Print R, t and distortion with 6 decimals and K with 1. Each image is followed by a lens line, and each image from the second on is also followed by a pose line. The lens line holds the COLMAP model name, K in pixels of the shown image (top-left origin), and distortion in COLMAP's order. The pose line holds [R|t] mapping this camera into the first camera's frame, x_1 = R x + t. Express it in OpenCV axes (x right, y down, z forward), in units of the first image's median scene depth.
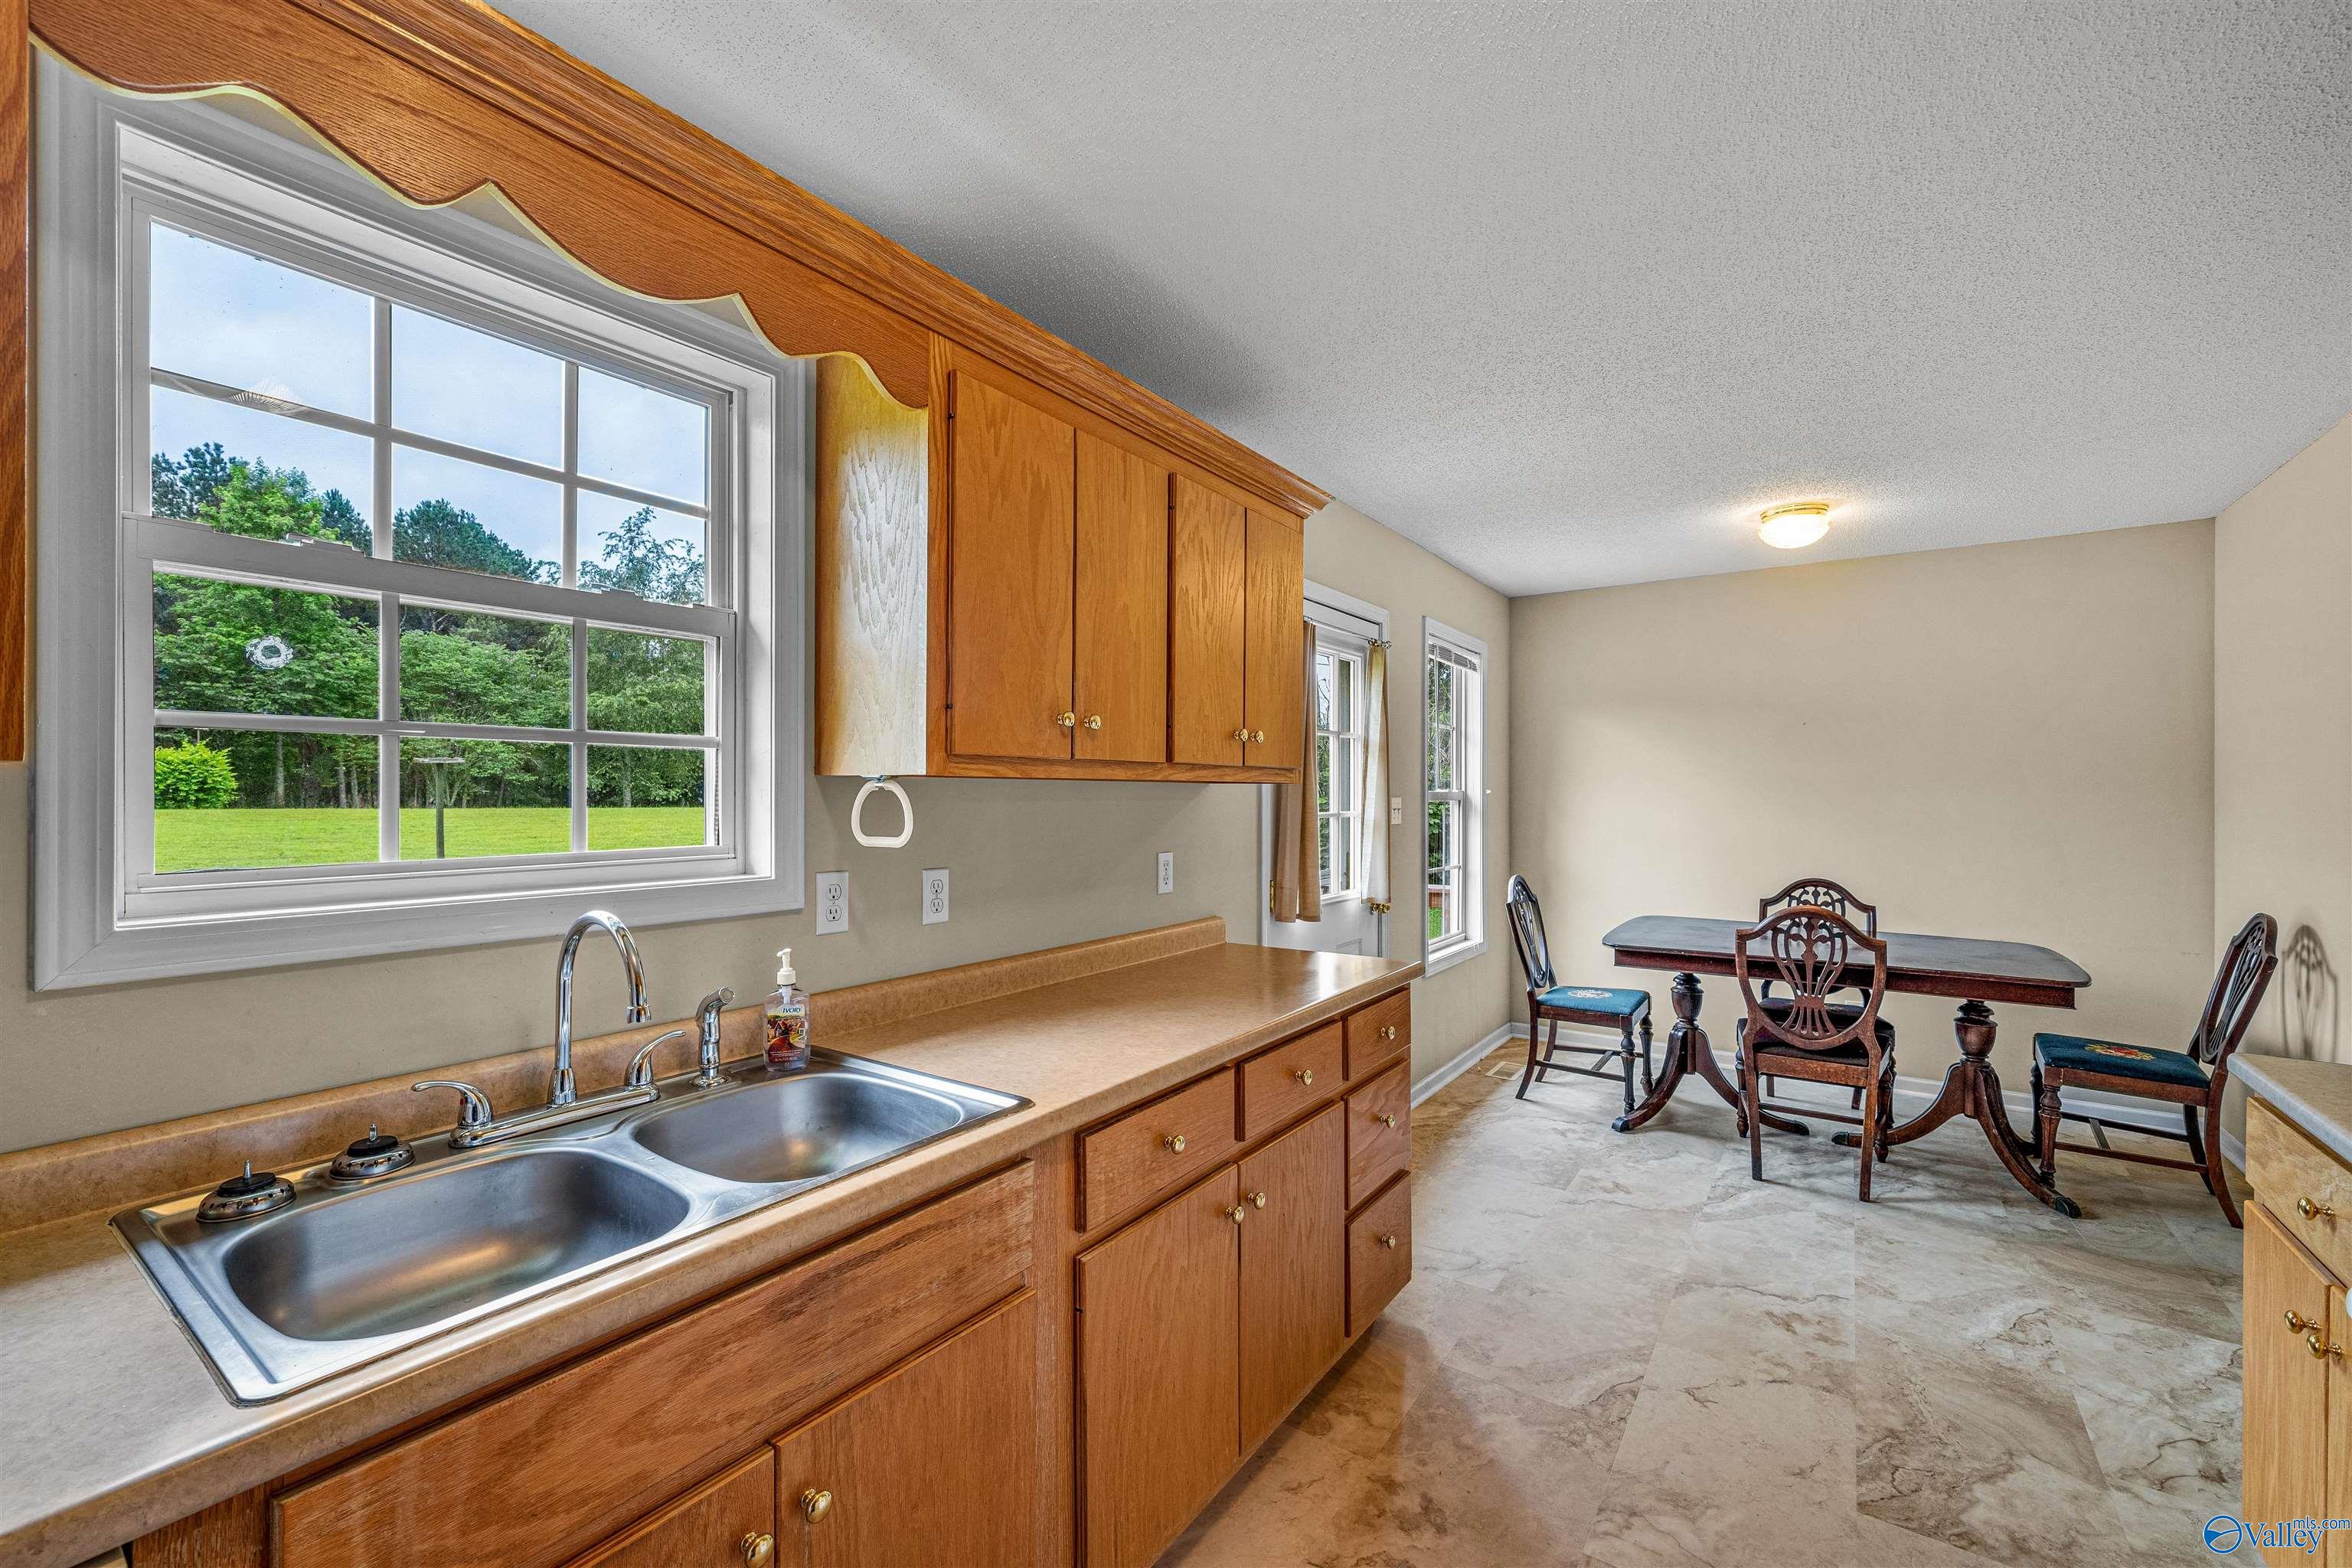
lens RADIAL K [[962.3, 0, 1174.0], [0, 962.3, 785.6], [0, 0, 1]] dist [-0.000112, 0.001166]
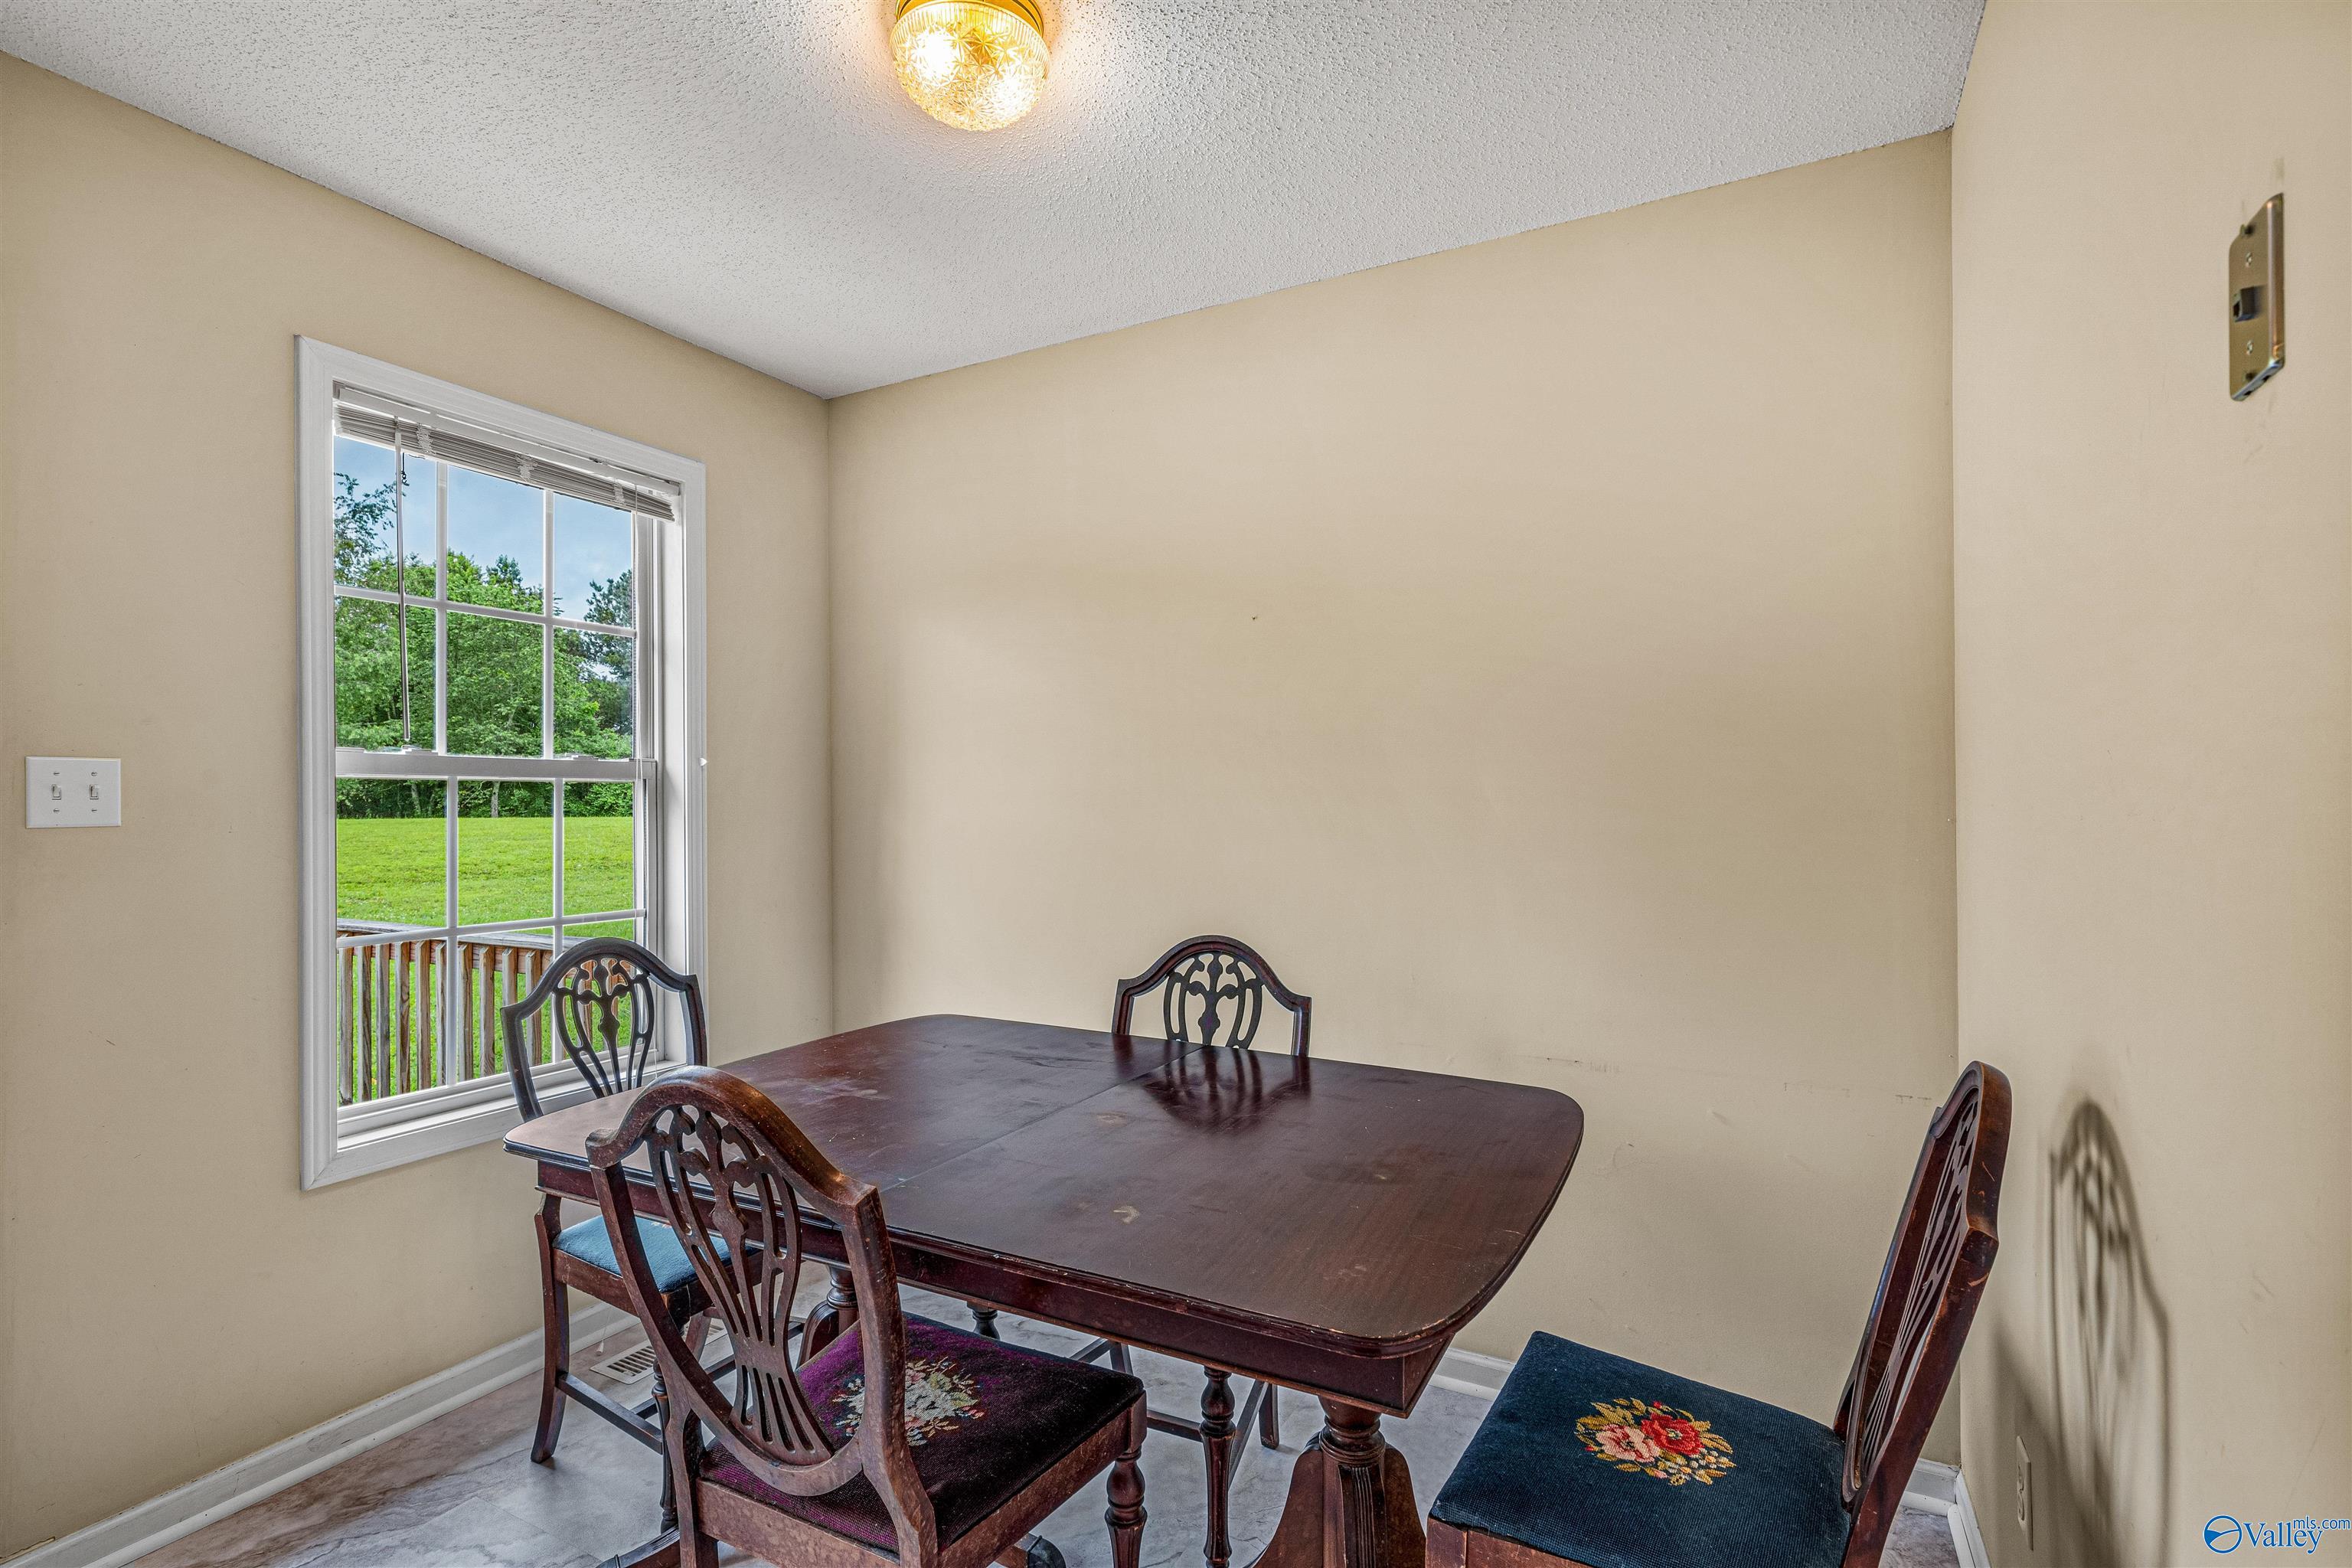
lens RADIAL K [[1100.7, 0, 1169.9], [0, 1100.7, 785.6], [0, 0, 1]] dist [0.001688, 0.000304]
pose [[0.993906, -0.008934, 0.109864, 0.788162], [0.009162, 0.999957, -0.001572, 0.032202], [-0.109845, 0.002569, 0.993945, 0.633929]]
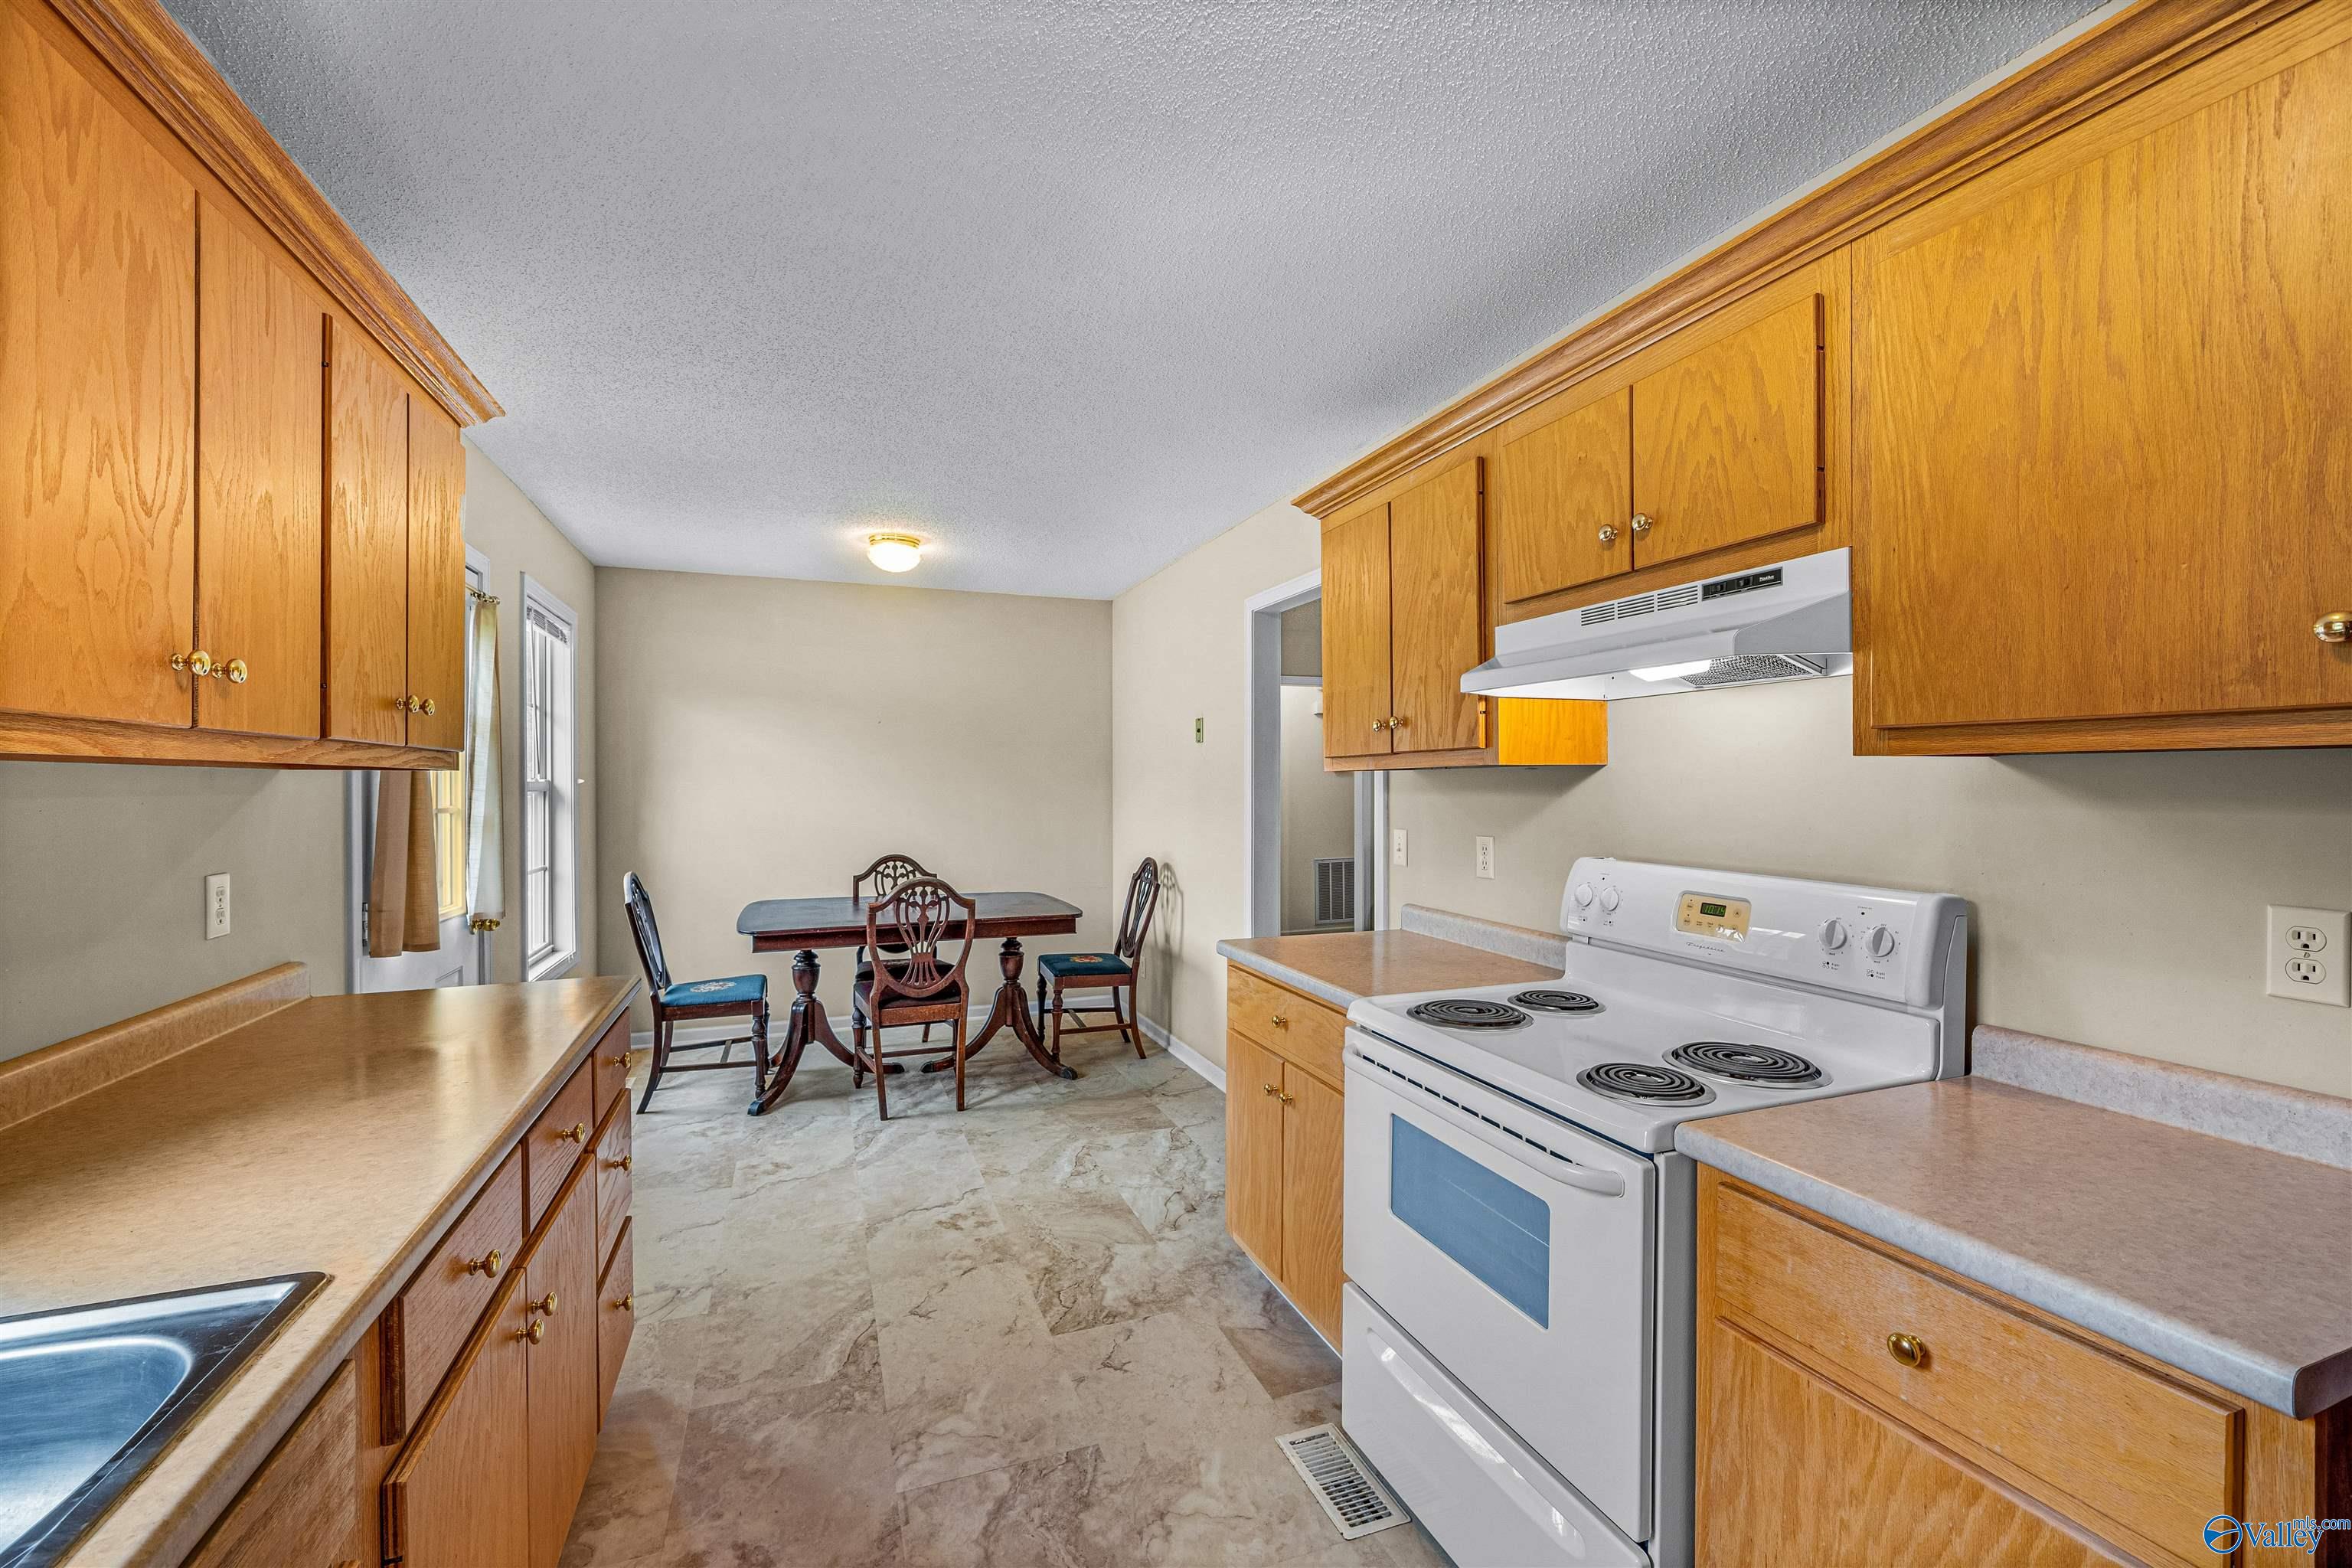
lens RADIAL K [[962.3, 0, 1162.5], [0, 962.3, 780.6], [0, 0, 1]] dist [-0.000112, 0.001166]
pose [[0.567733, -0.001325, 0.823212, -0.155436], [-0.002745, 0.999990, 0.003502, 0.001229], [-0.823208, -0.004248, 0.567724, 0.084499]]
